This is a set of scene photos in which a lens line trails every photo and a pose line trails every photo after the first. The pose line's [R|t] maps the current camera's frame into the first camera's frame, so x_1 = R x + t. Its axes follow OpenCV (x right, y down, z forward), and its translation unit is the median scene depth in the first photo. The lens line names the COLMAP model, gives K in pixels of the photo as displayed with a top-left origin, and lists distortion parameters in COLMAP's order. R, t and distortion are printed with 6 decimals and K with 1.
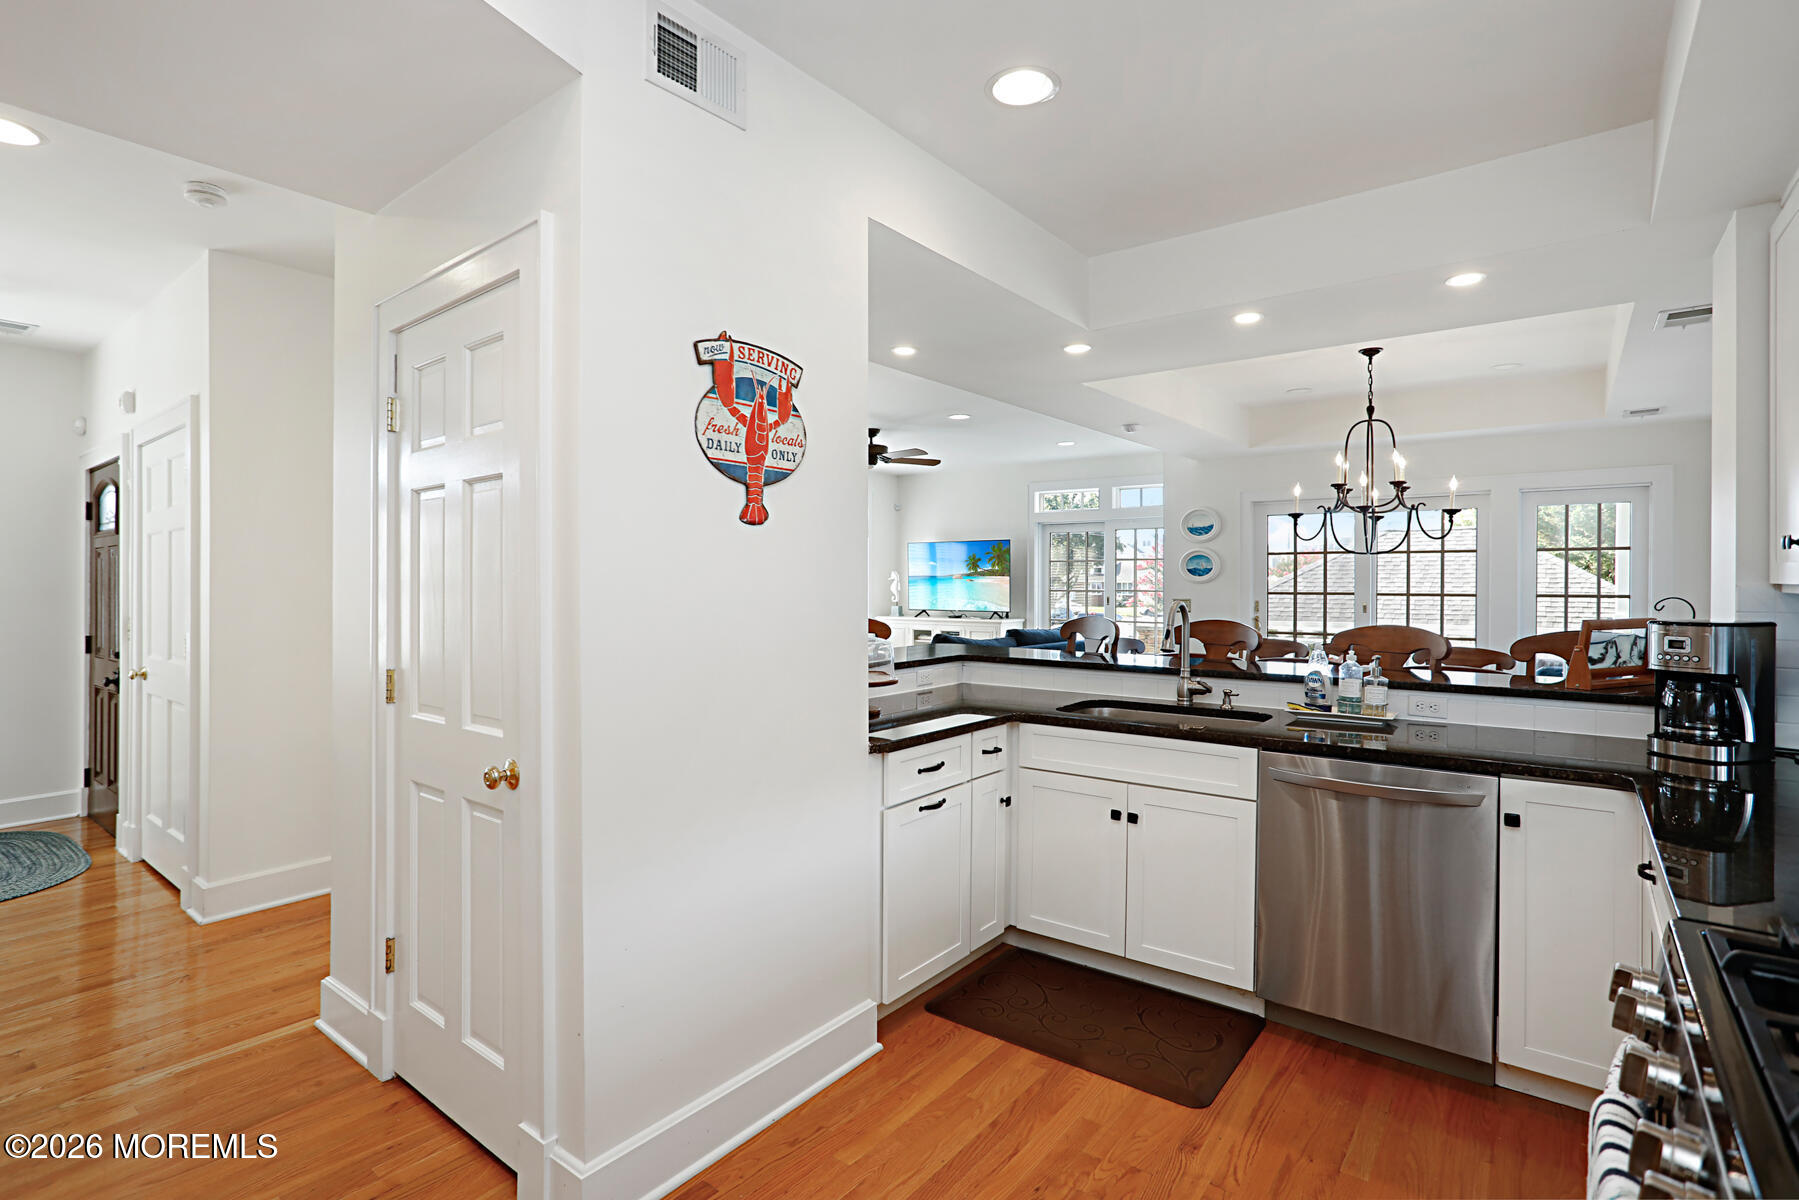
lens RADIAL K [[866.0, 0, 898.2], [0, 866.0, 593.3], [0, 0, 1]] dist [-0.034515, 0.007196]
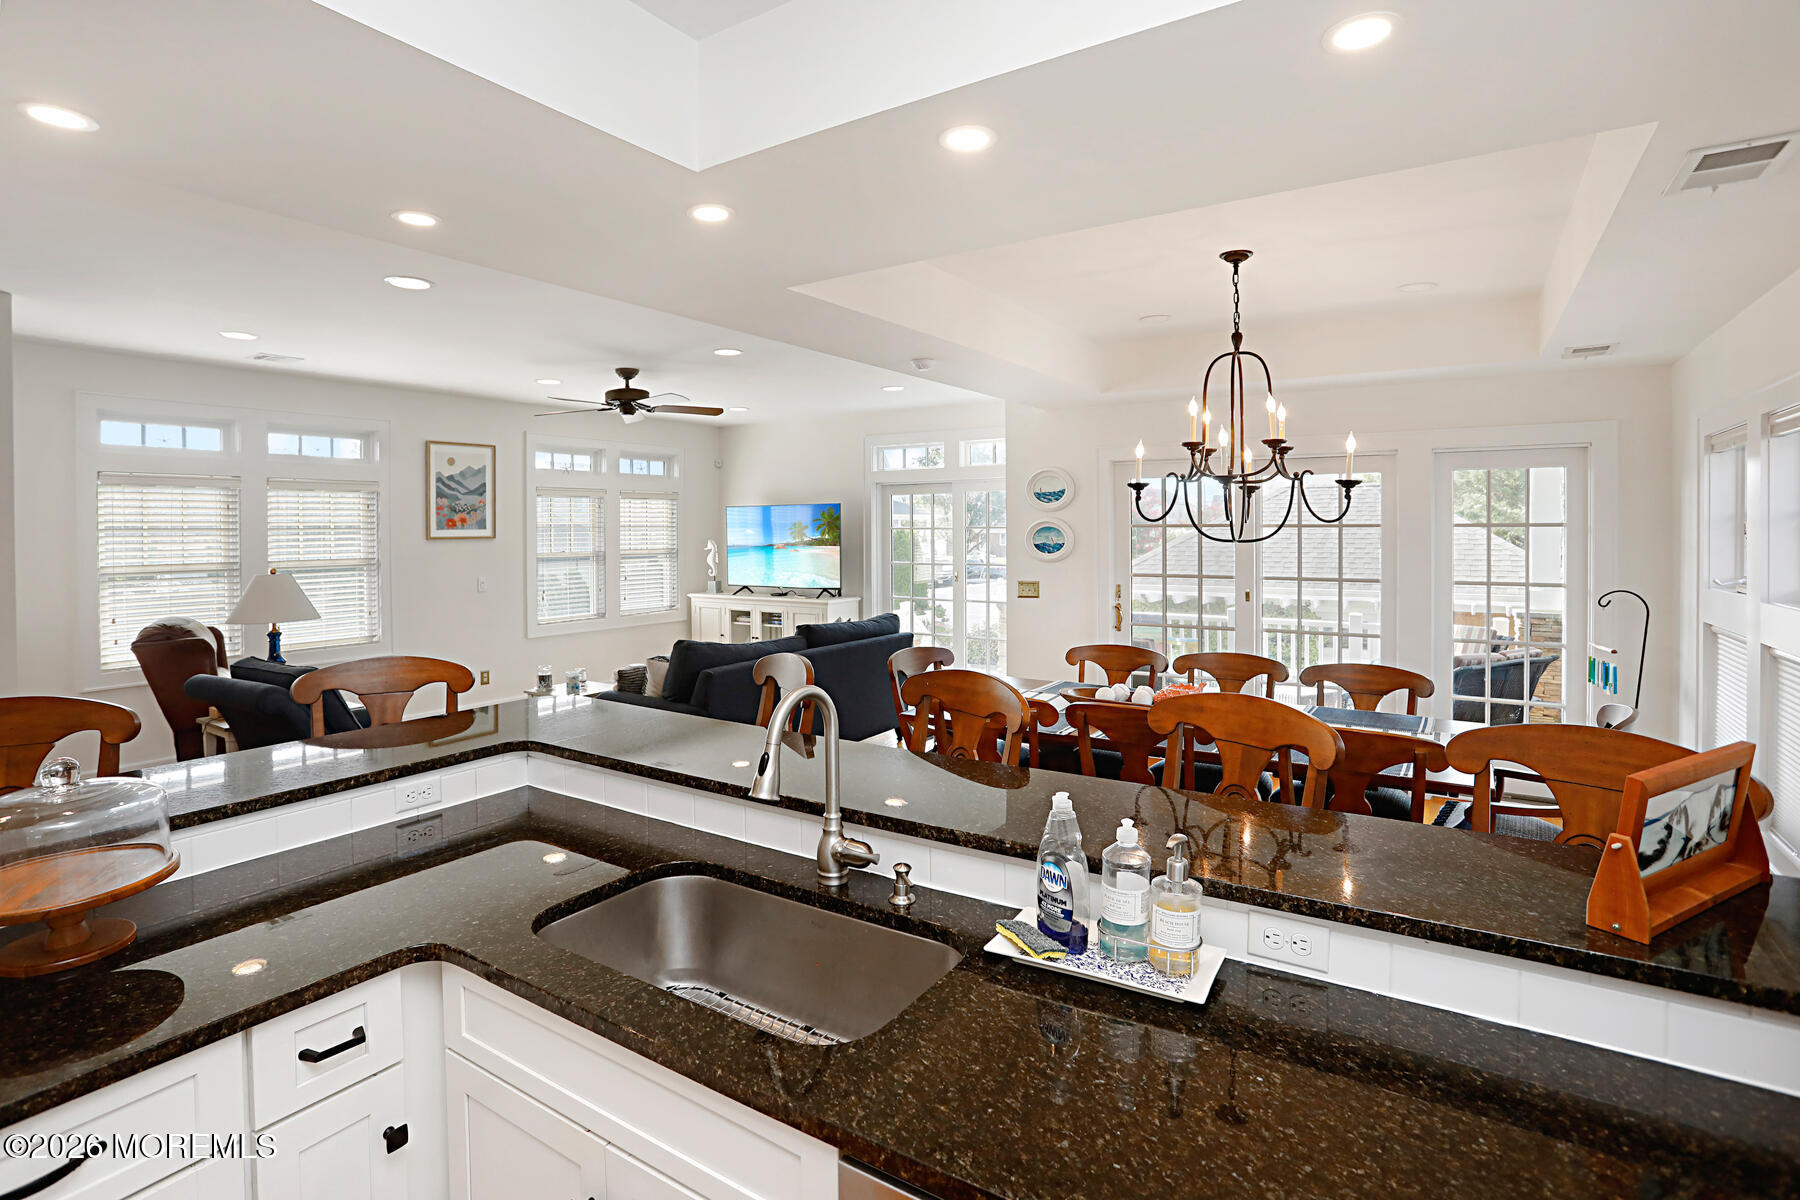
lens RADIAL K [[866.5, 0, 873.4], [0, 866.5, 534.1], [0, 0, 1]] dist [-0.034515, 0.007196]
pose [[0.998063, -0.004732, 0.062031, 0.154868], [0.005259, 0.999951, -0.008328, -0.035793], [-0.061989, 0.008638, 0.998039, 0.232066]]
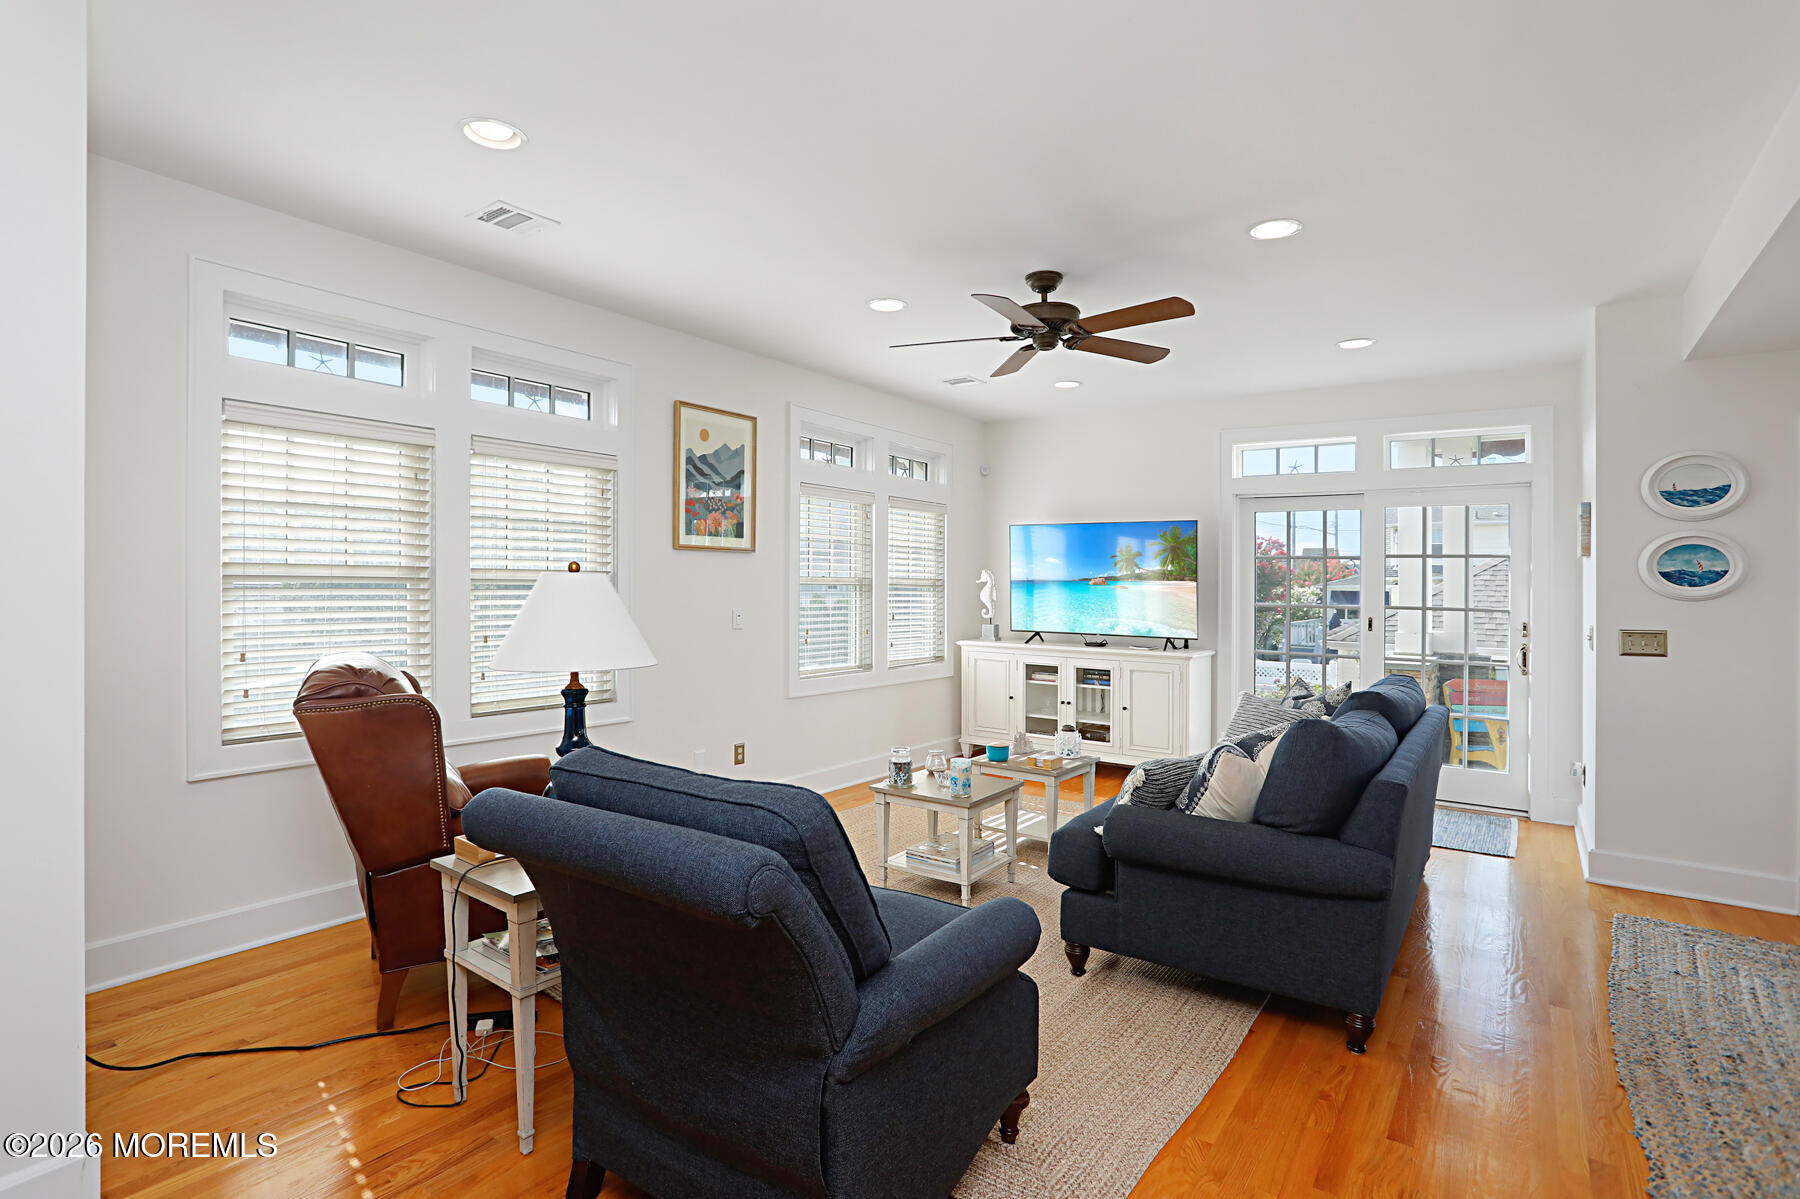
lens RADIAL K [[876.8, 0, 879.3], [0, 876.8, 593.3], [0, 0, 1]] dist [-0.031557, 0.000319]
pose [[0.999560, 0.018832, 0.022935, -0.149995], [-0.018757, 0.999818, -0.003451, -0.006620], [-0.022995, 0.003020, 0.999731, 0.568569]]
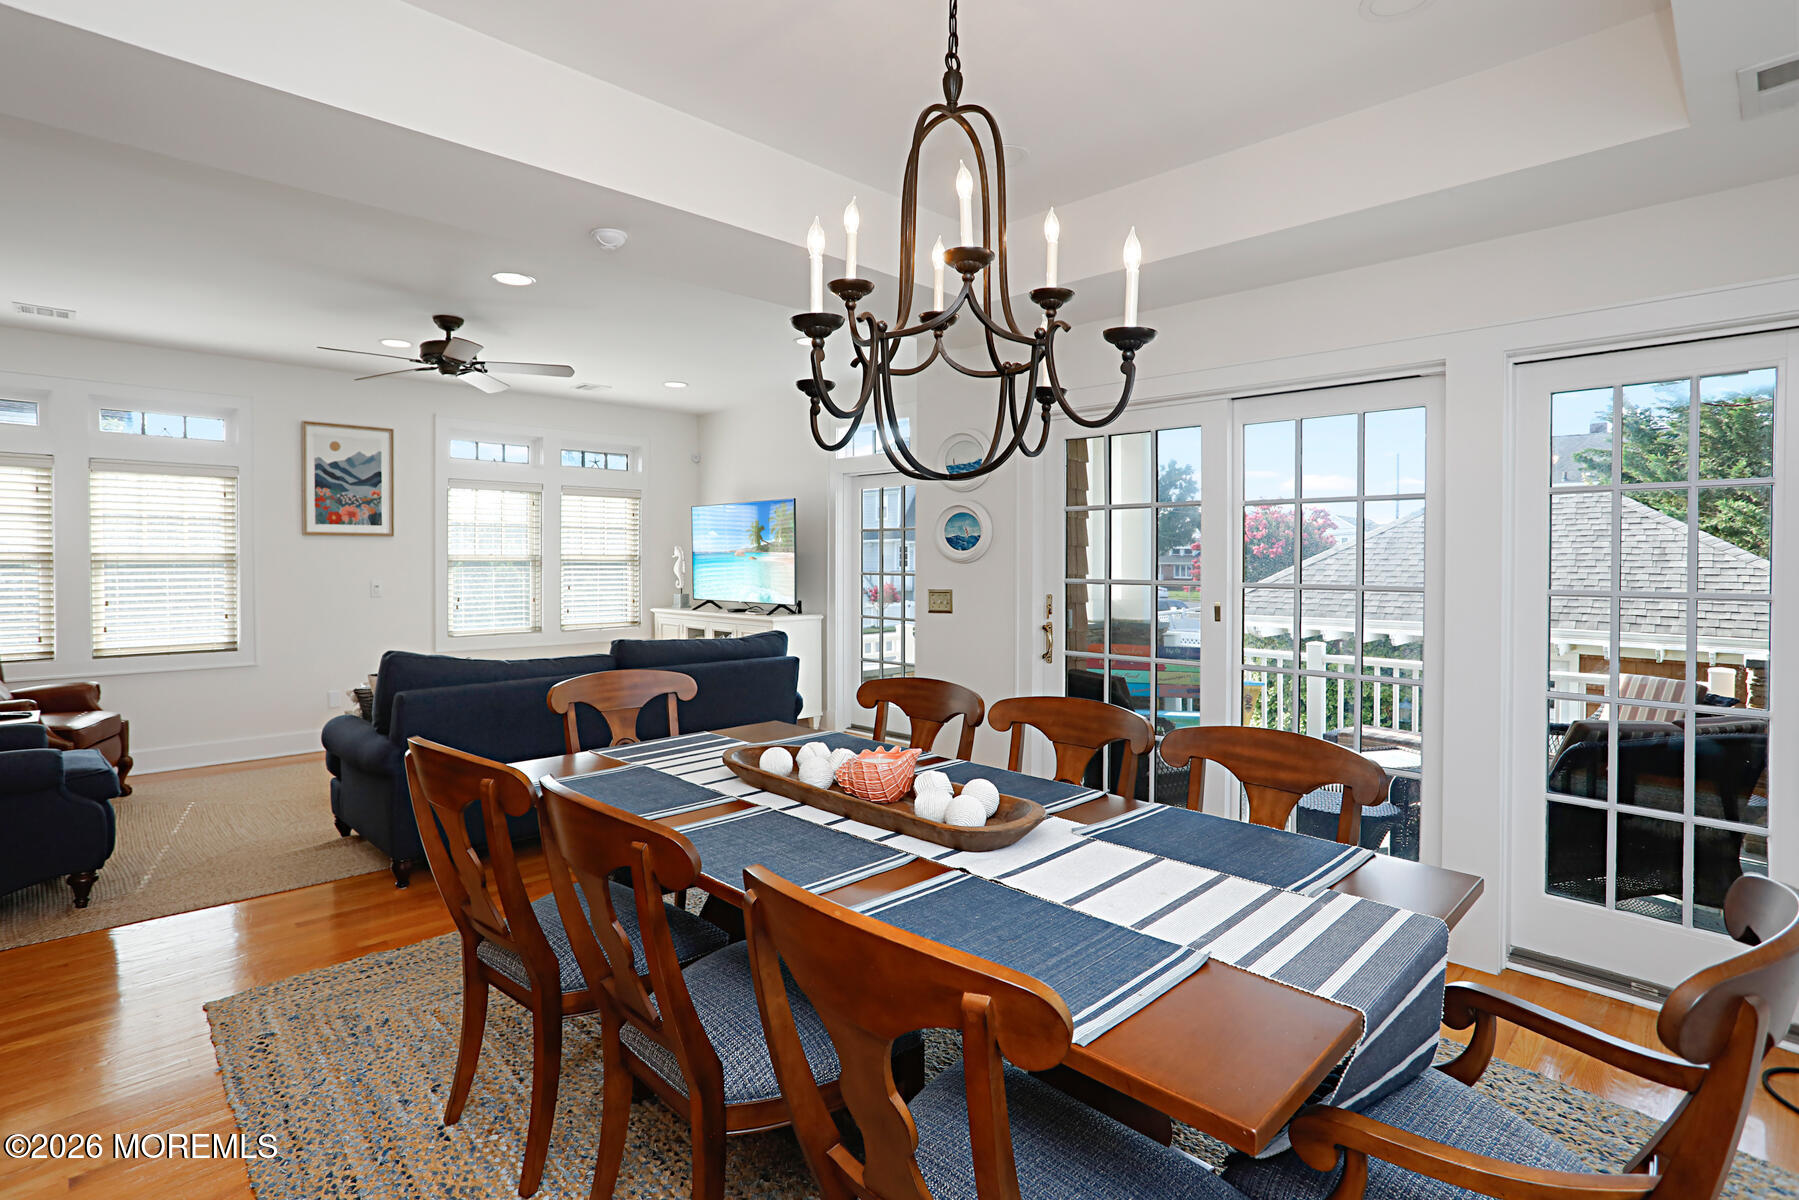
lens RADIAL K [[866.0, 0, 923.6], [0, 866.0, 582.9], [0, 0, 1]] dist [-0.034515, 0.007196]
pose [[0.990738, 0.010082, -0.135415, 0.443034], [-0.009205, 0.999932, 0.007102, -0.003418], [0.135477, -0.005790, 0.990764, 0.478647]]
